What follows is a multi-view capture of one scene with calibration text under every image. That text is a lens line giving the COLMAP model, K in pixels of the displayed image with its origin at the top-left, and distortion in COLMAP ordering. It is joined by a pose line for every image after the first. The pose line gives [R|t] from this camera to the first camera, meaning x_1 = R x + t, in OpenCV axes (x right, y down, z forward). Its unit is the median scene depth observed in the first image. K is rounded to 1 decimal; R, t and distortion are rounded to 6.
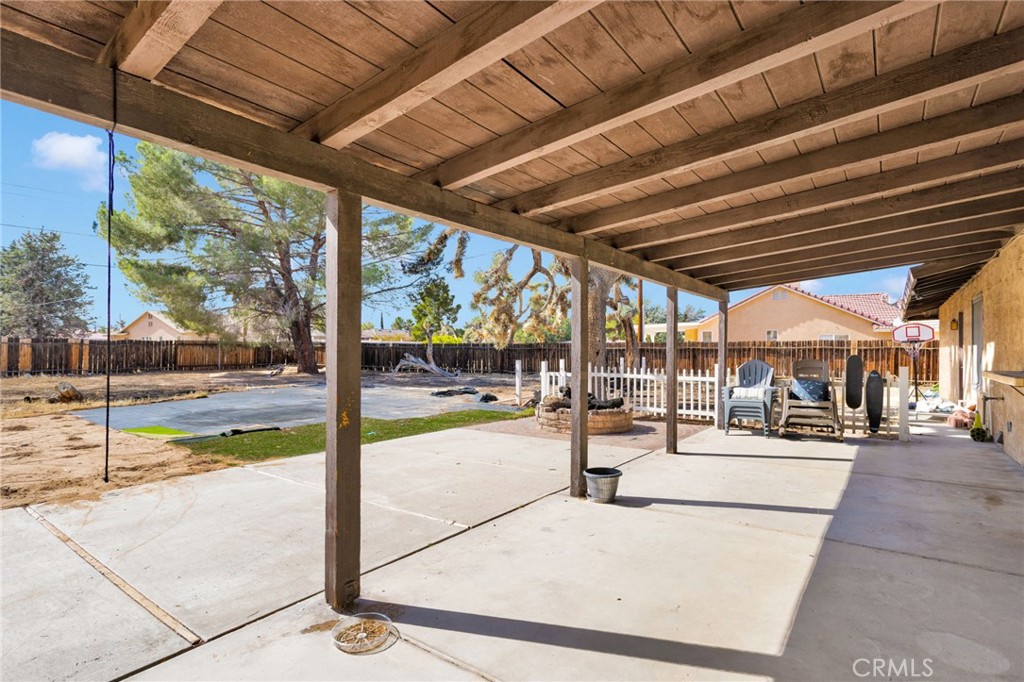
lens RADIAL K [[513.3, 0, 512.0], [0, 513.3, 341.0], [0, 0, 1]] dist [0.000044, -0.000210]
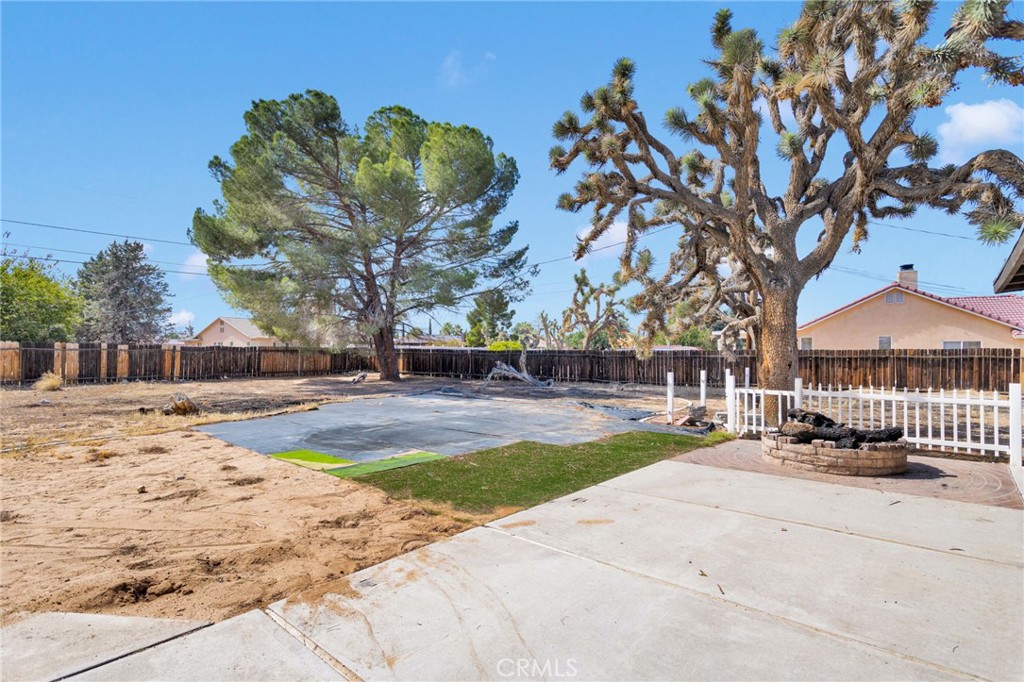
lens RADIAL K [[510.9, 0, 512.0], [0, 510.9, 341.0], [0, 0, 1]] dist [0.005783, 0.000563]
pose [[0.996311, 0.000775, -0.085816, -0.093398], [-0.001680, 0.999944, -0.010479, -0.002920], [0.085804, 0.010585, 0.996256, 0.059025]]
